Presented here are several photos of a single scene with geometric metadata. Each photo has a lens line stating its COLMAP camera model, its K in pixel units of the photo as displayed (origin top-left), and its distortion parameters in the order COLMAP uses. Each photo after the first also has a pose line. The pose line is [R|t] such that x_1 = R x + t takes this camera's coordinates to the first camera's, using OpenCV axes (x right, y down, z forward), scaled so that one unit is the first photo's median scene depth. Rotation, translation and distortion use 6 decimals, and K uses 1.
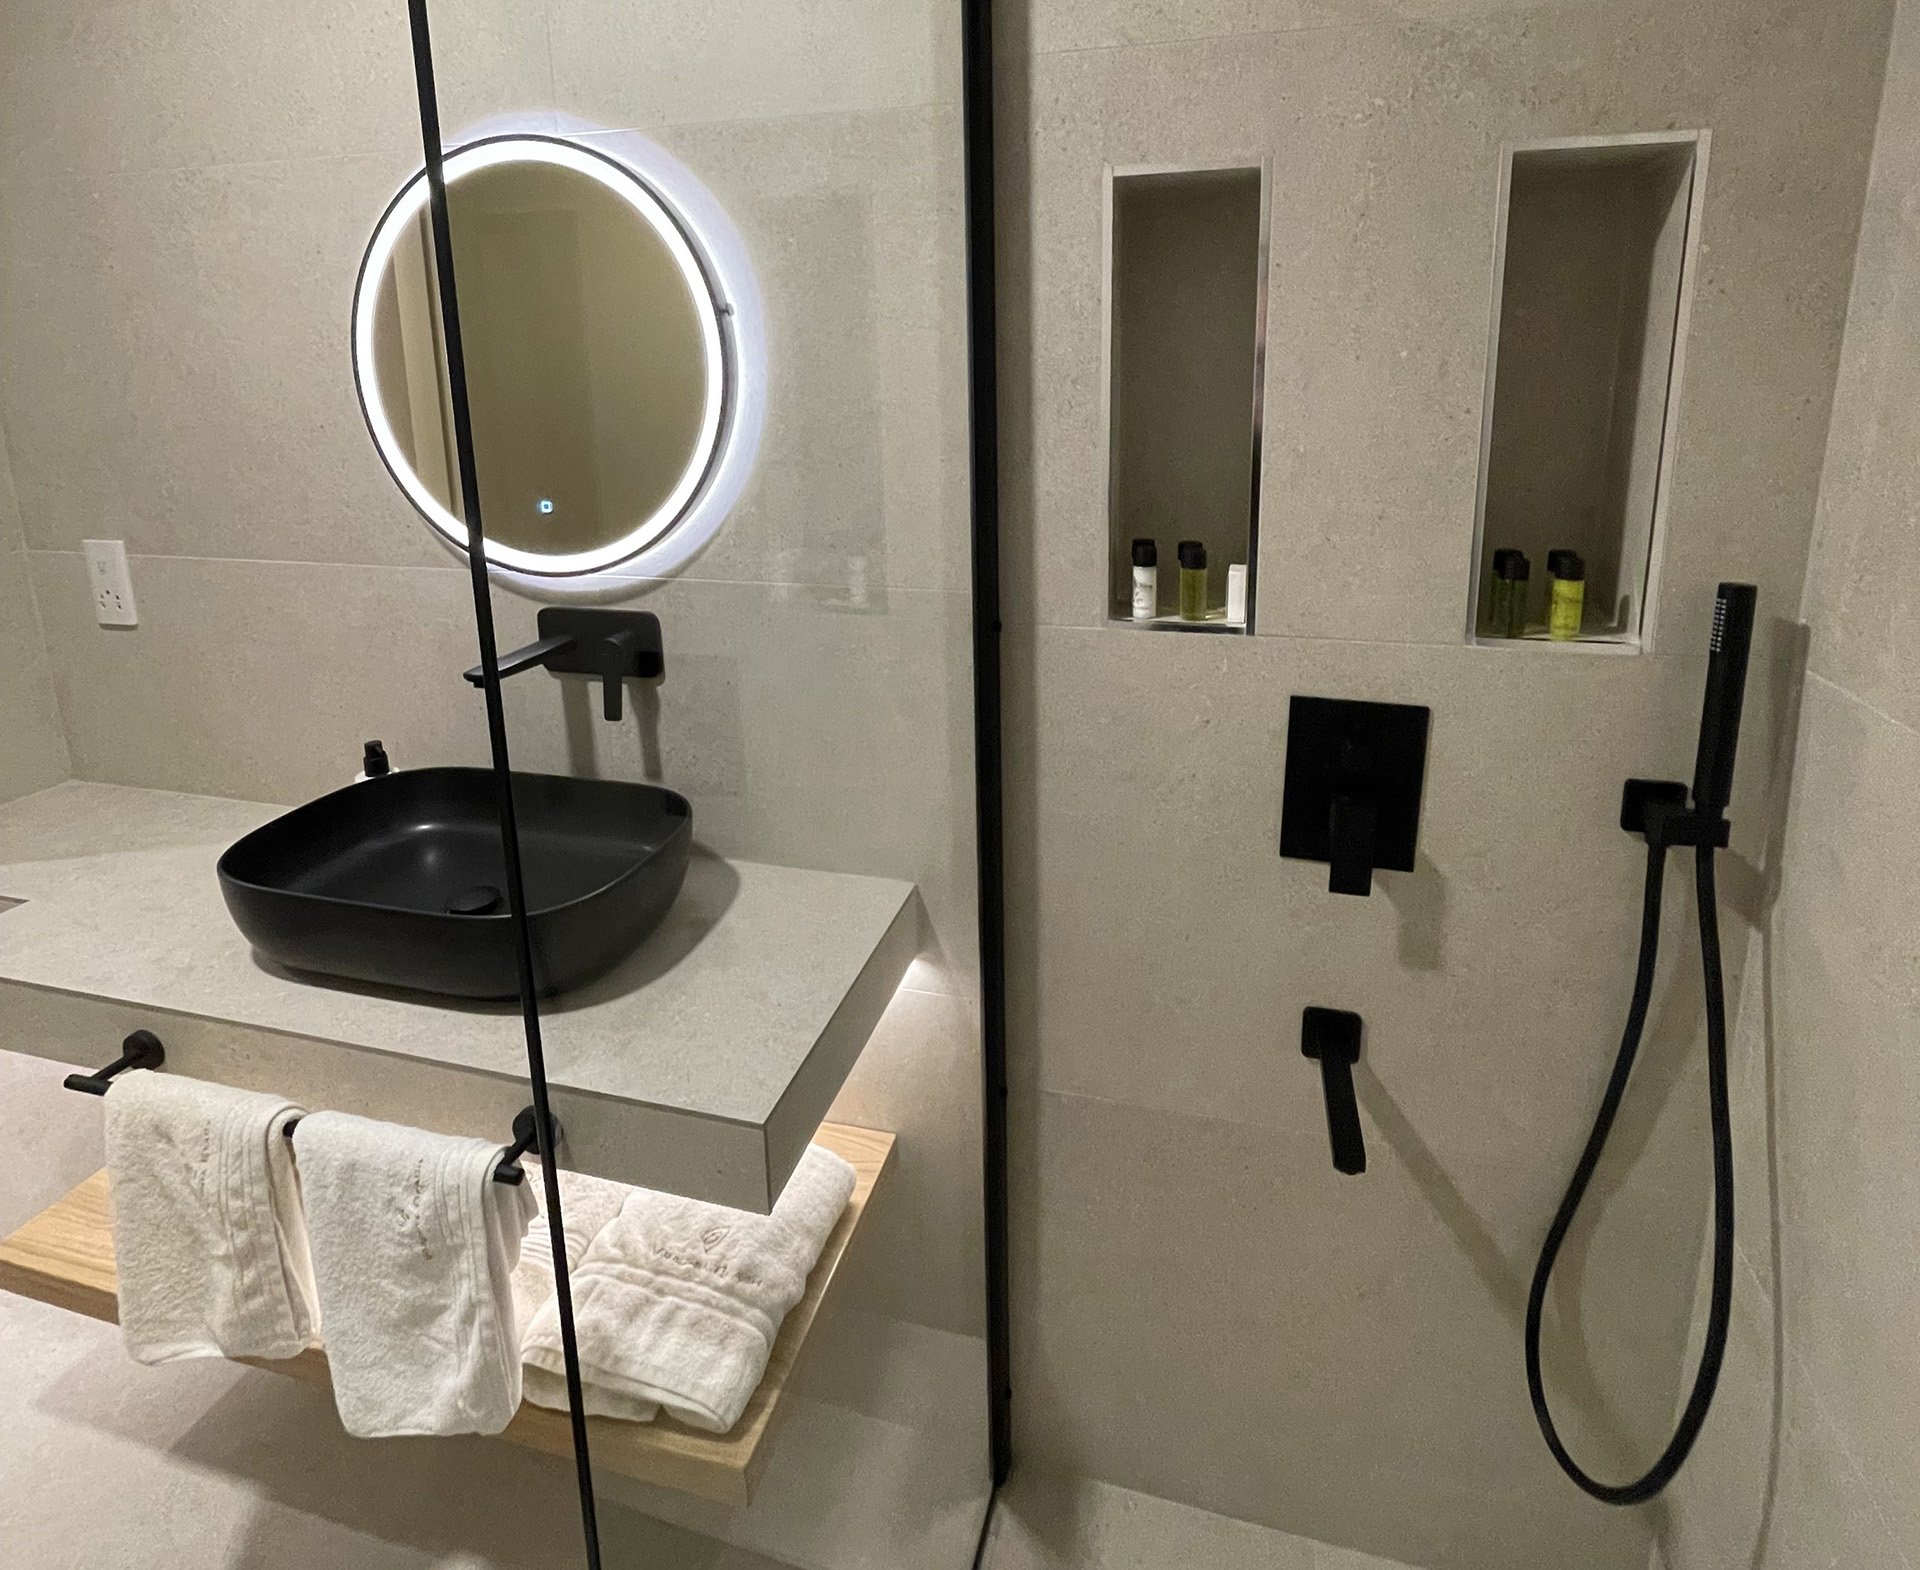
lens RADIAL K [[1043.7, 0, 970.2], [0, 1043.7, 582.3], [0, 0, 1]] dist [-0.016069, 0.010091]
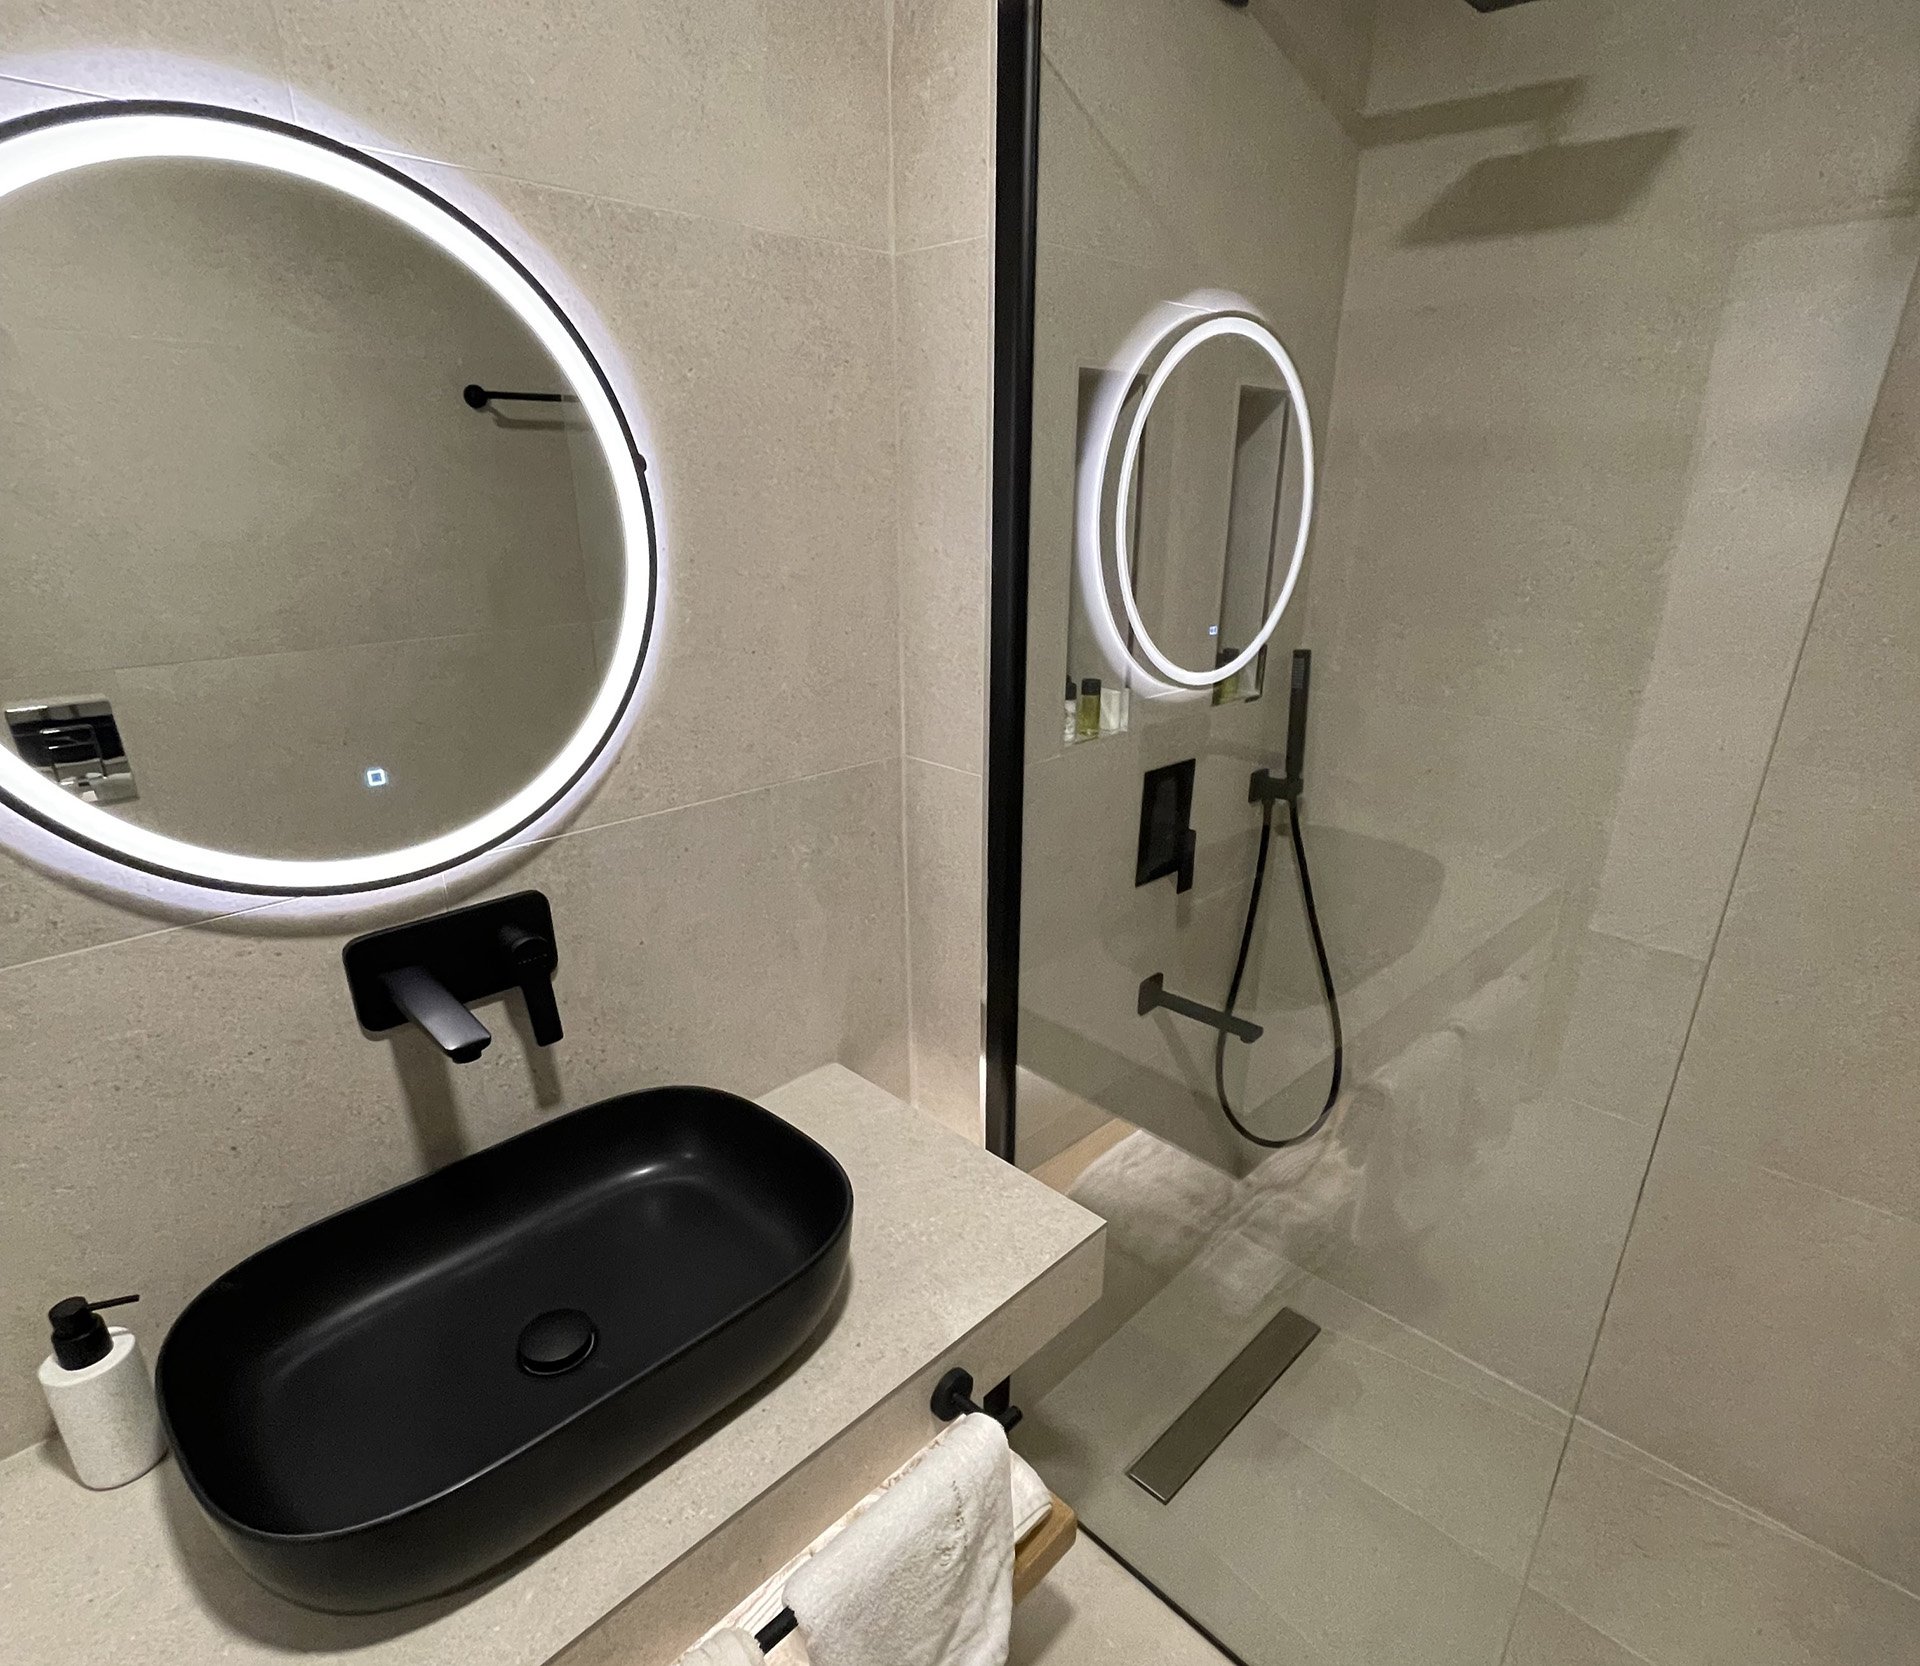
lens RADIAL K [[1013.5, 0, 960.8], [0, 1013.5, 896.8], [0, 0, 1]] dist [0.000605, 0.000468]
pose [[0.496914, -0.312404, 0.809617, -0.854552], [0.179131, 0.949787, 0.256547, -0.111564], [-0.849110, 0.017546, 0.527924, 0.422953]]
